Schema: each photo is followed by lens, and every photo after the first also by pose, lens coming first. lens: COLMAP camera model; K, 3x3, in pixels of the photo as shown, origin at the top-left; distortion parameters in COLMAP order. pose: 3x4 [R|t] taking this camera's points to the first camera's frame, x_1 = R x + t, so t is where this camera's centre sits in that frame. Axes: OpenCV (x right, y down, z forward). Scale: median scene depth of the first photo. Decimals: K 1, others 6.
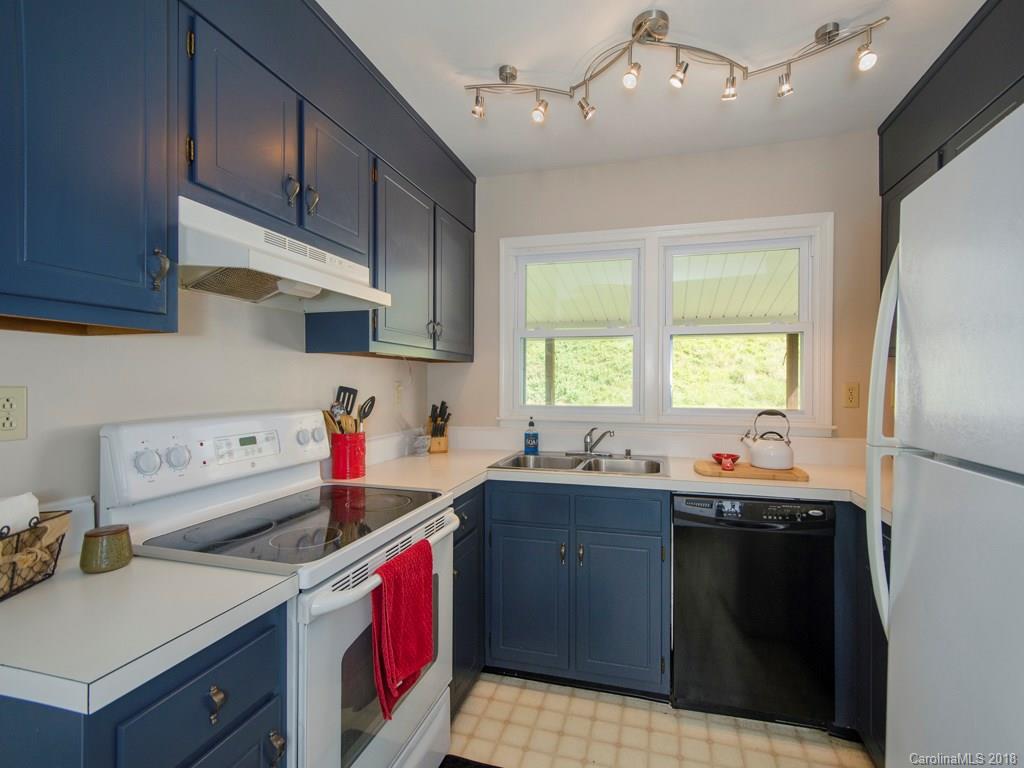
lens RADIAL K [[510.2, 0, 513.0], [0, 510.2, 382.5], [0, 0, 1]] dist [-0.002791, -0.000061]
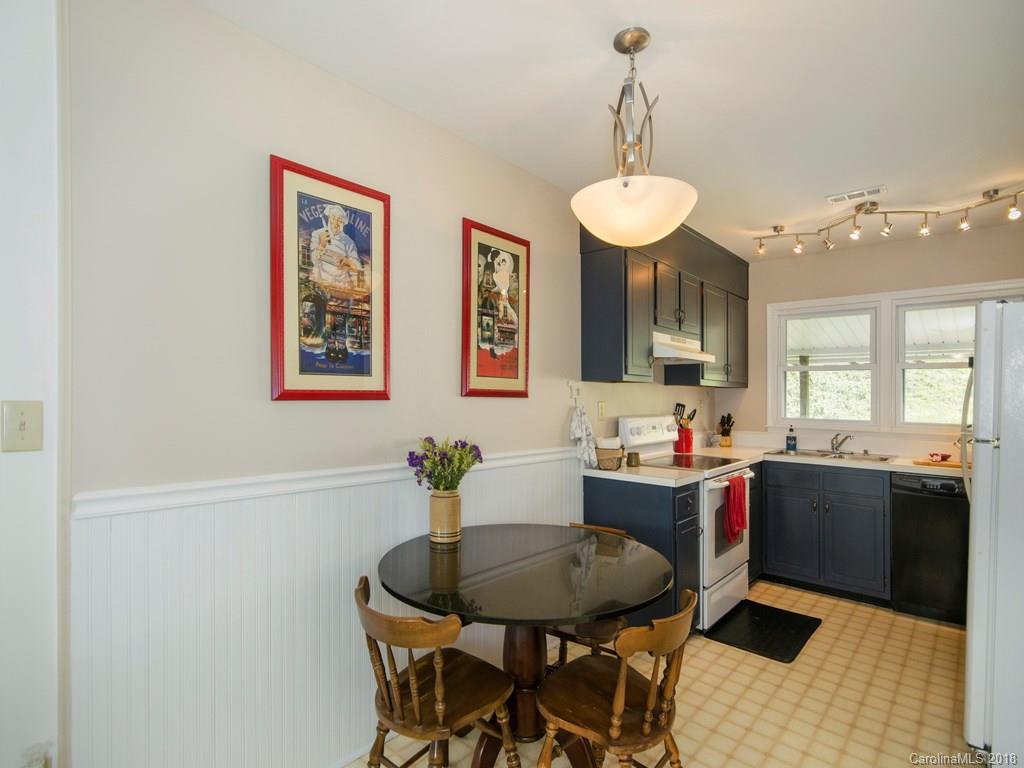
lens RADIAL K [[599.0, 0, 512.2], [0, 599.0, 380.1], [0, 0, 1]] dist [0.002844, -0.002441]
pose [[0.929530, -0.000525, -0.368745, -0.088058], [-0.010775, 0.999533, -0.028584, -0.006001], [0.368588, 0.030543, 0.929091, -1.073131]]
